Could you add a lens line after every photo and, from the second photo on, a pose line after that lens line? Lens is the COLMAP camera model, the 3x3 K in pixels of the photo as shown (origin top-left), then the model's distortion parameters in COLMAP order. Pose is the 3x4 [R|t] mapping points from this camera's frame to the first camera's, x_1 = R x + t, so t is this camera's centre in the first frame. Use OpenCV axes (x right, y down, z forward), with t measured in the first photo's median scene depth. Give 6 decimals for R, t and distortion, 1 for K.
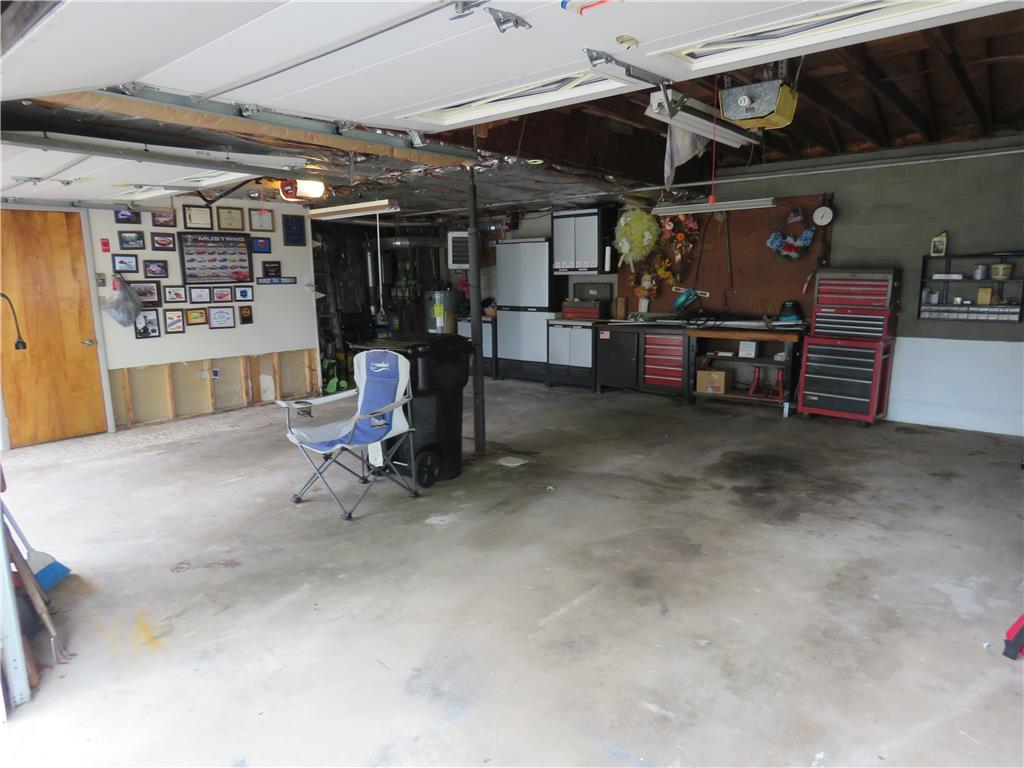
lens RADIAL K [[653.4, 0, 513.2], [0, 653.4, 382.9], [0, 0, 1]] dist [-0.007564, 0.001460]
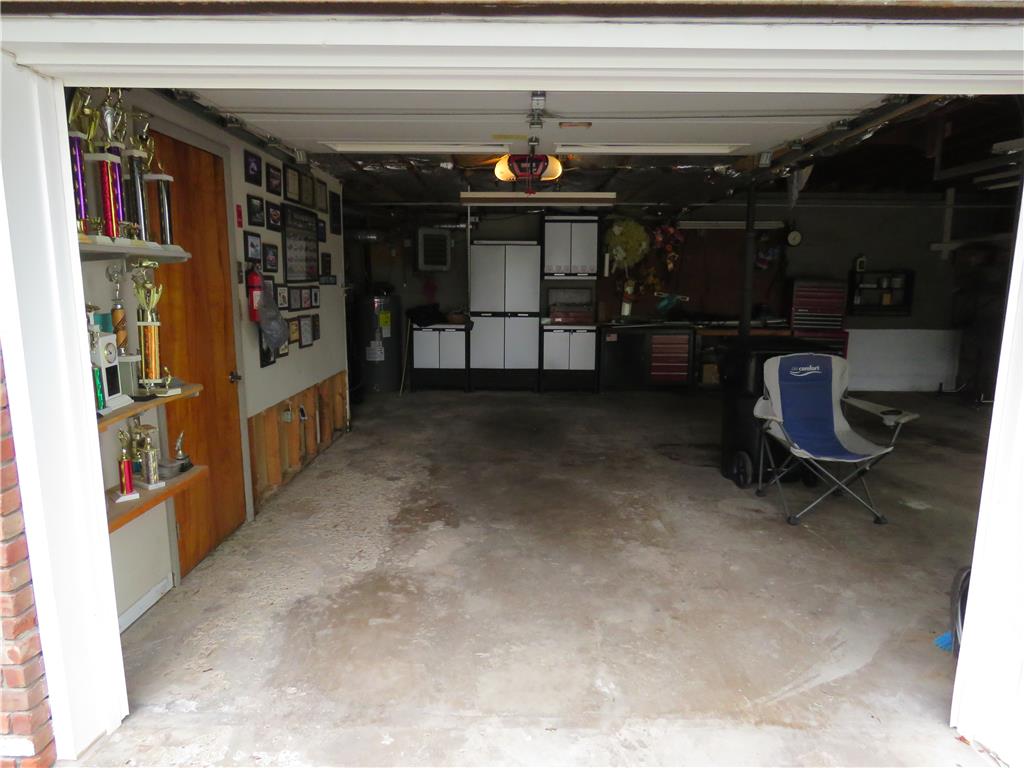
lens RADIAL K [[653.4, 0, 511.1], [0, 653.4, 382.8], [0, 0, 1]] dist [-0.007564, 0.001460]
pose [[0.771773, -0.080637, 0.630764, -0.785768], [0.088568, 0.995890, 0.018948, -0.042803], [-0.629700, 0.041242, 0.775743, 0.353842]]
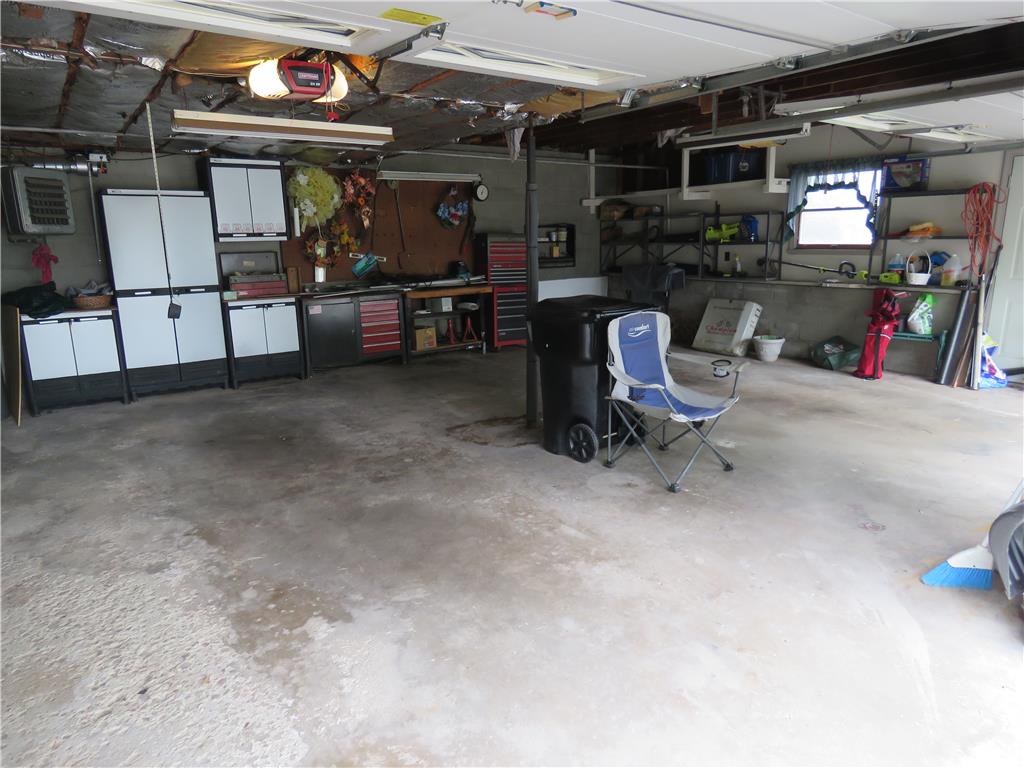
lens RADIAL K [[653.4, 0, 512.8], [0, 653.4, 385.6], [0, 0, 1]] dist [-0.007564, 0.001460]
pose [[0.244082, -0.208747, 0.947021, -0.782550], [0.173081, 0.970255, 0.169259, -0.093266], [-0.954184, 0.122598, 0.272952, 0.628795]]
